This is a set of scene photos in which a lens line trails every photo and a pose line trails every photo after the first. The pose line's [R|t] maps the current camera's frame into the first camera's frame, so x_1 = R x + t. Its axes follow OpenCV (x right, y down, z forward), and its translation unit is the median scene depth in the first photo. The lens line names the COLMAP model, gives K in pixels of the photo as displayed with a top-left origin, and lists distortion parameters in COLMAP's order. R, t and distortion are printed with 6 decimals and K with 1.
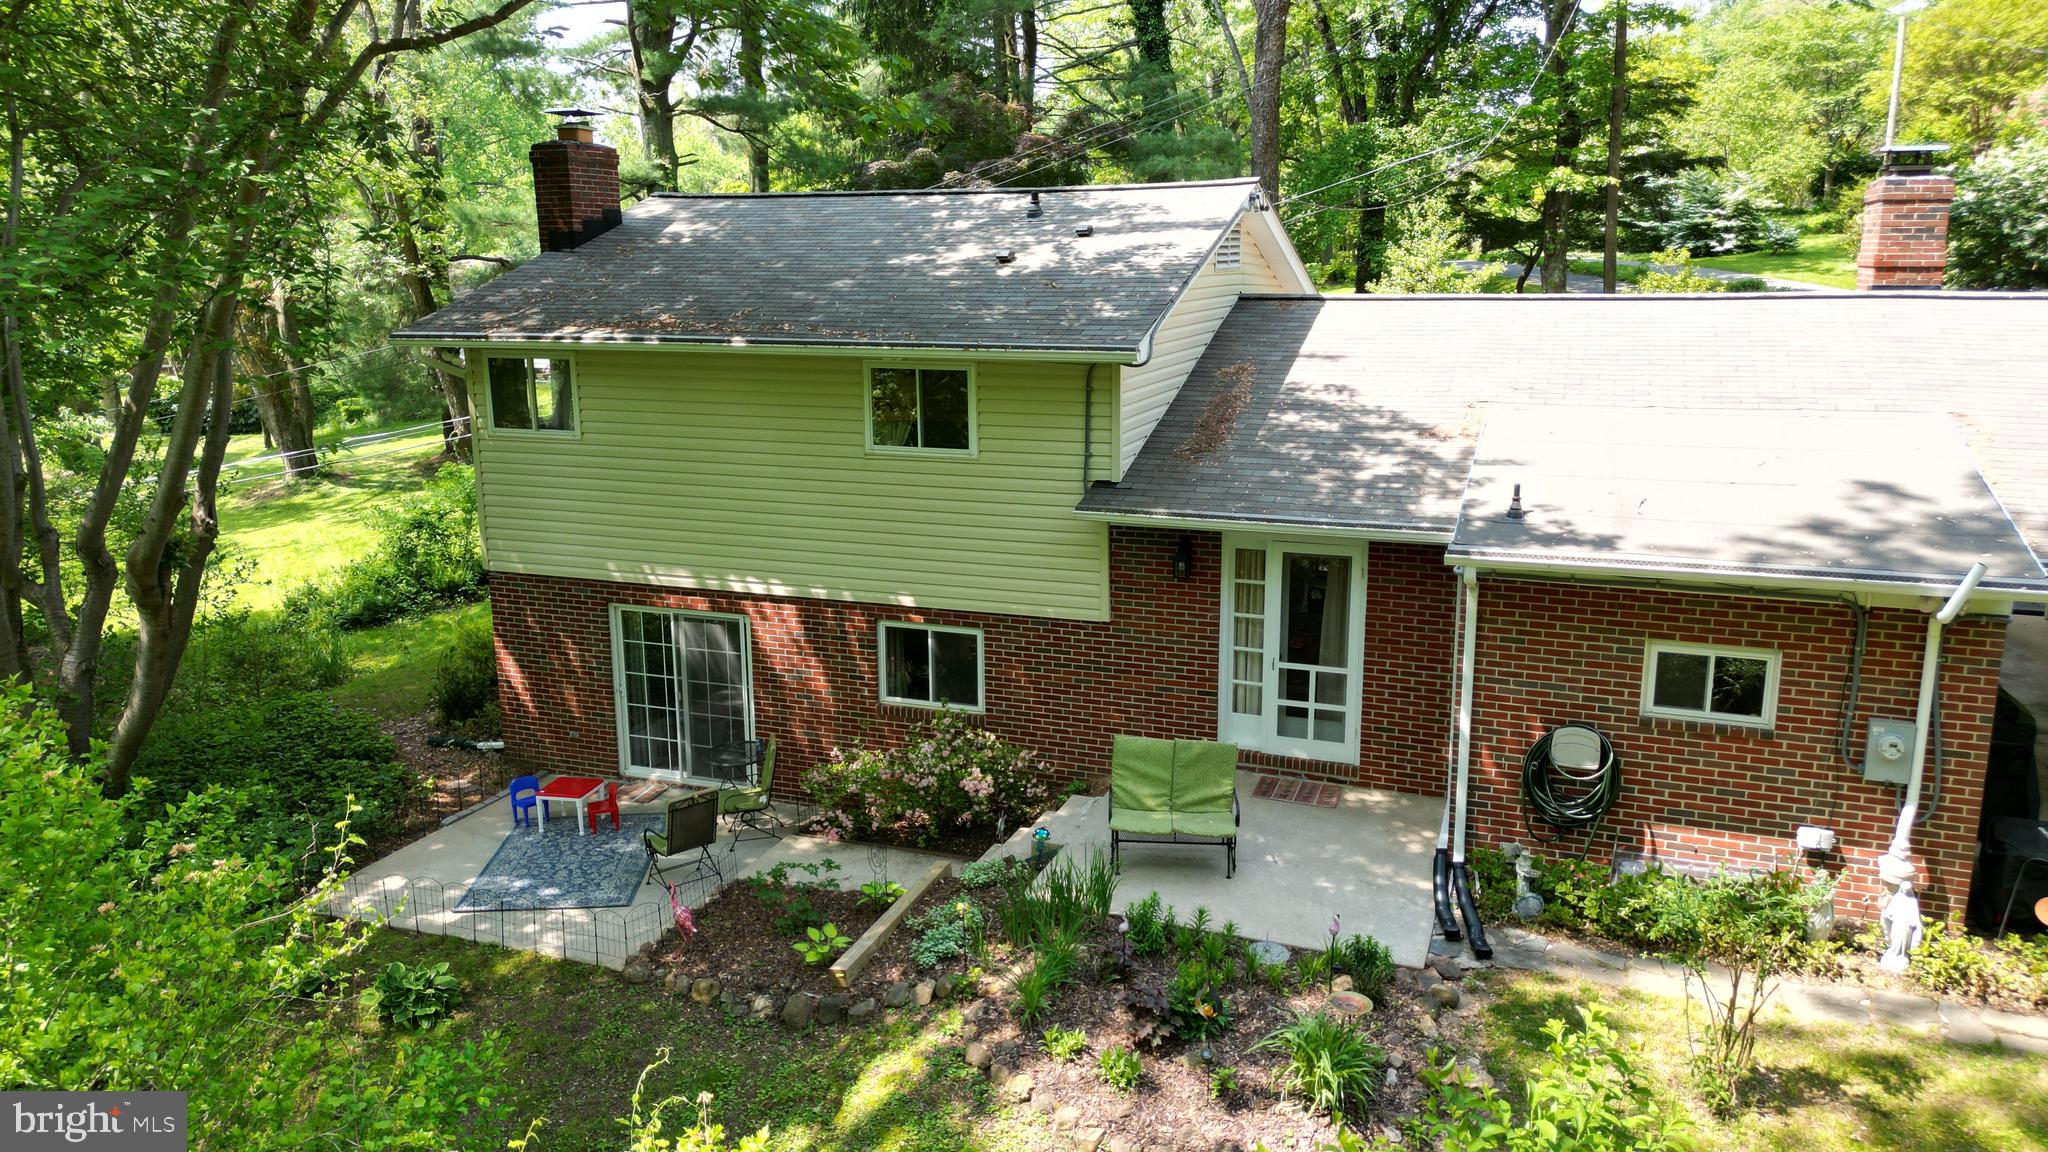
lens RADIAL K [[1440.4, 0, 1024.0], [0, 1440.4, 576.0], [0, 0, 1]] dist [0.077709, -0.078791]
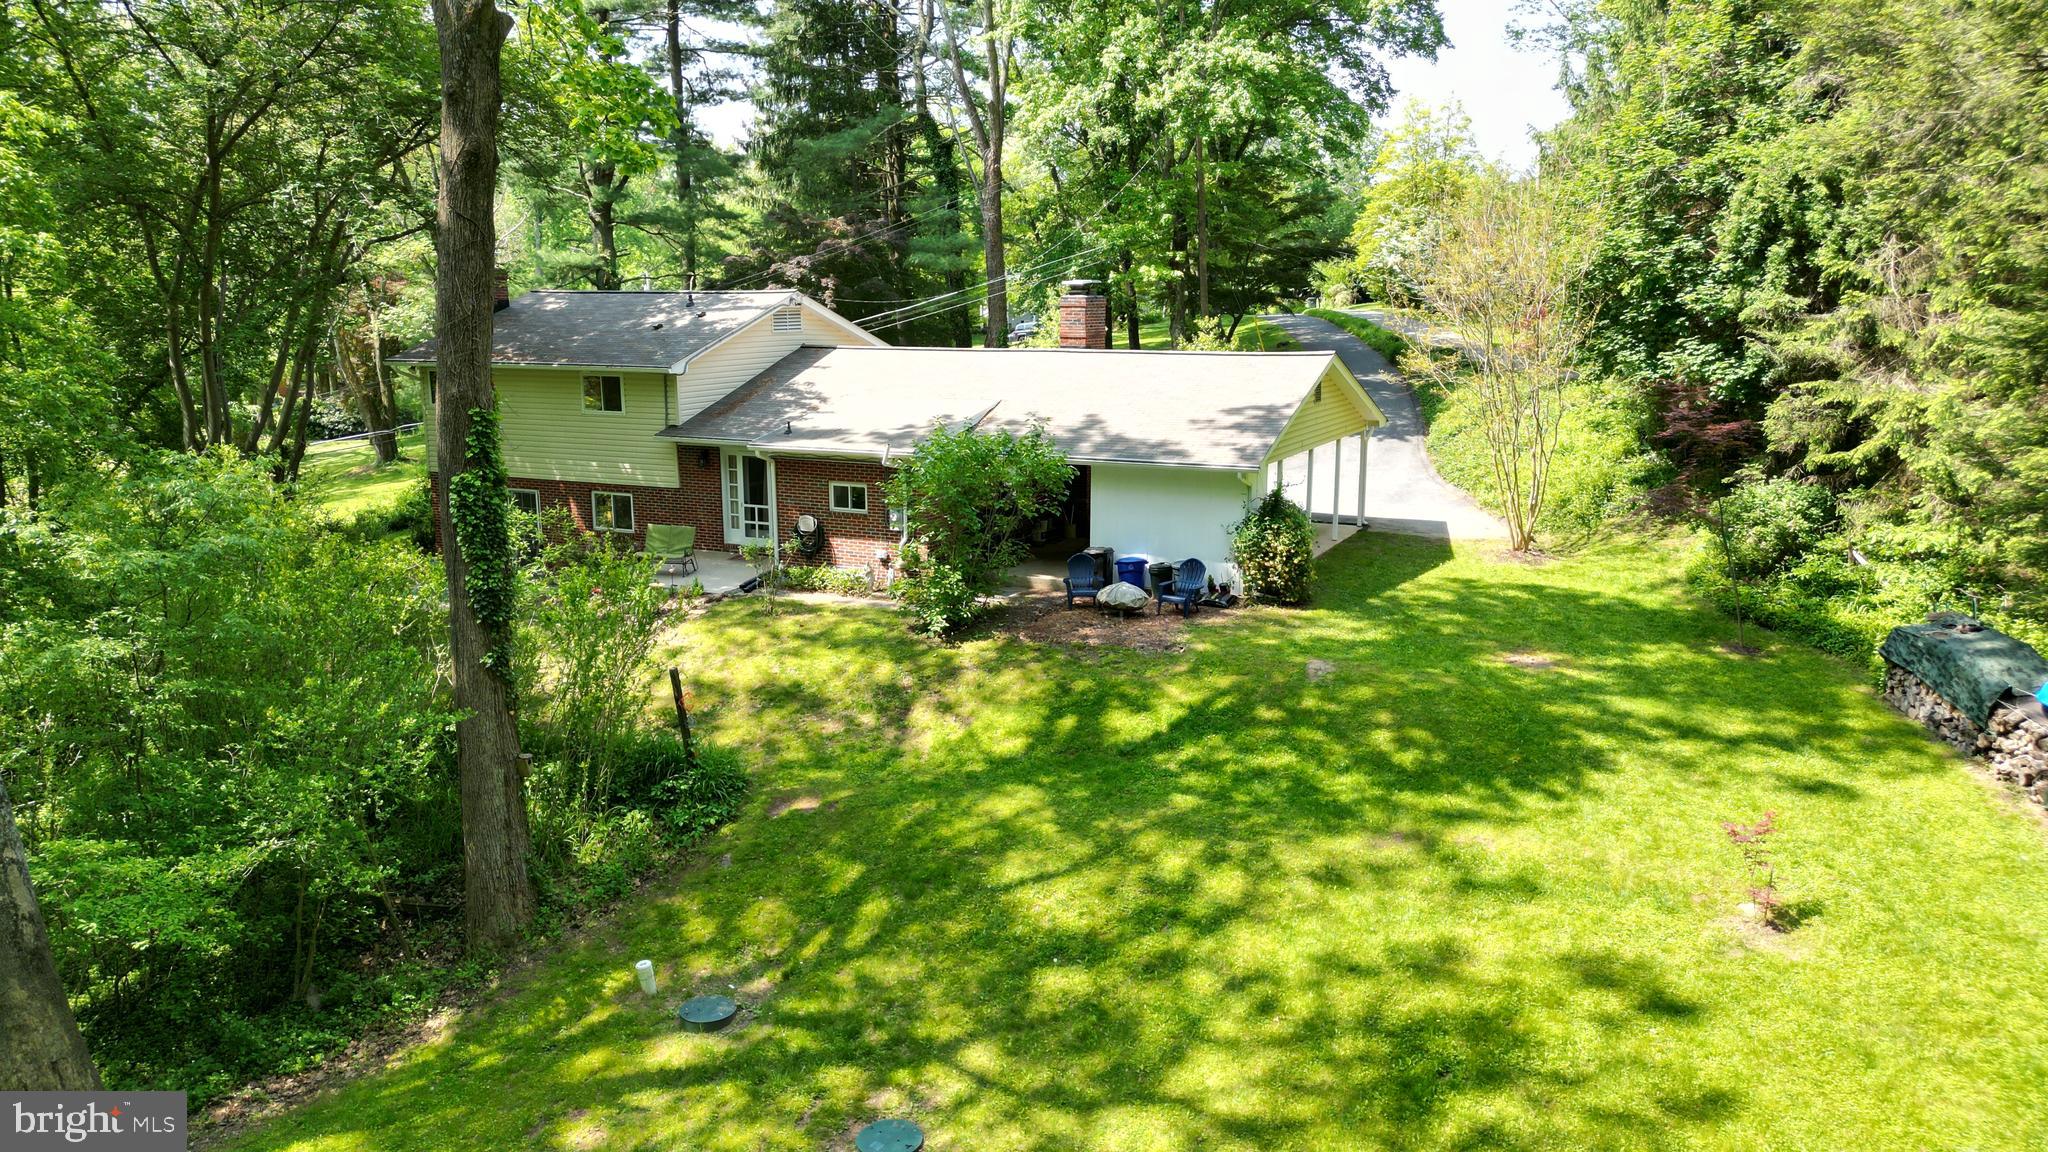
lens RADIAL K [[1440.4, 0, 1024.0], [0, 1440.4, 576.0], [0, 0, 1]] dist [0.077709, -0.078791]
pose [[0.996952, 0.021456, -0.075003, 0.783928], [-0.023507, 0.999371, -0.026564, 0.221161], [0.074386, 0.028246, 0.996829, -1.245271]]
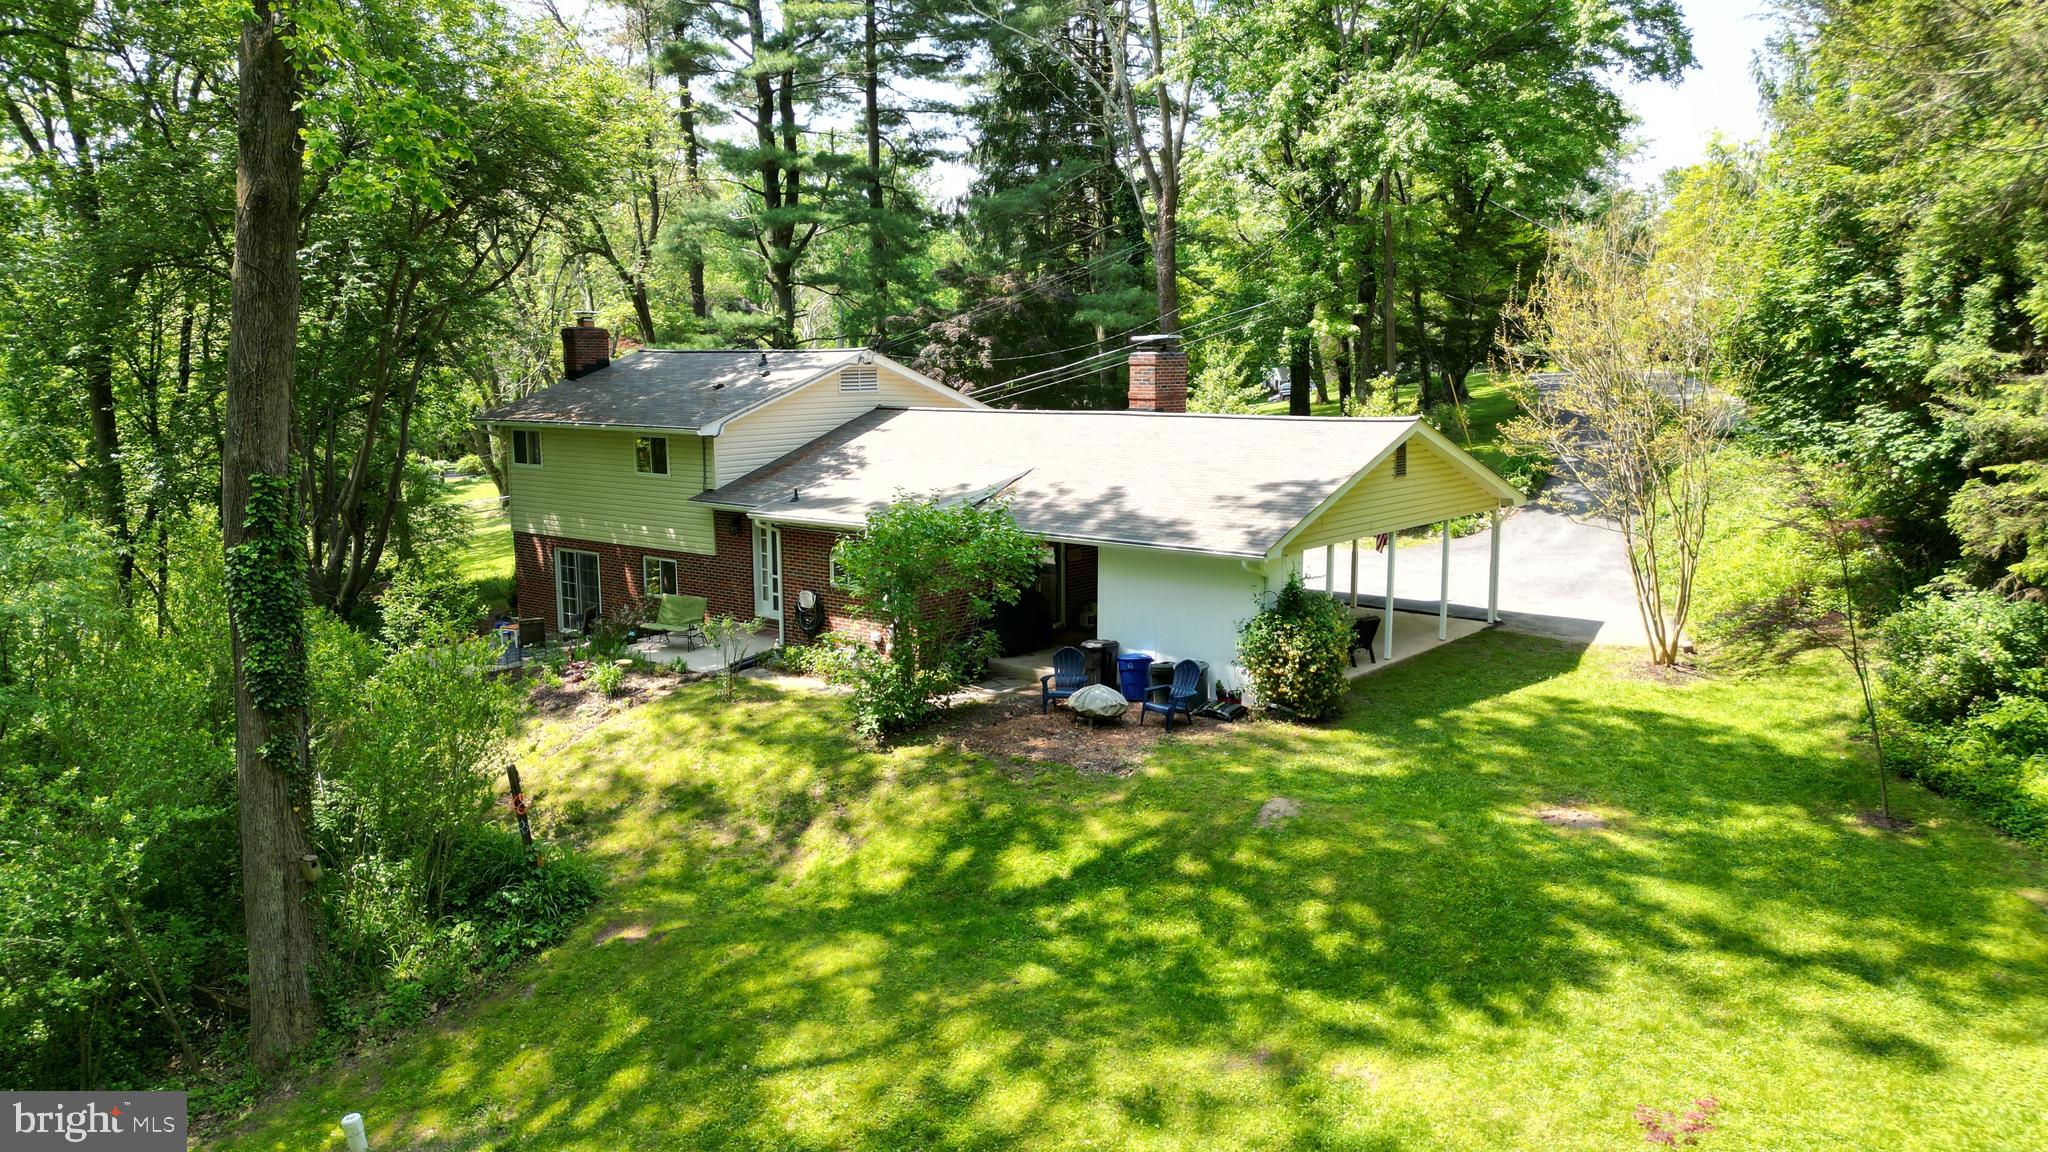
lens RADIAL K [[1440.4, 0, 1024.0], [0, 1440.4, 576.0], [0, 0, 1]] dist [0.077709, -0.078791]
pose [[0.953185, 0.050359, -0.298165, 1.154314], [-0.070342, 0.995912, -0.056665, 0.153421], [0.294093, 0.074985, 0.952831, -0.925681]]
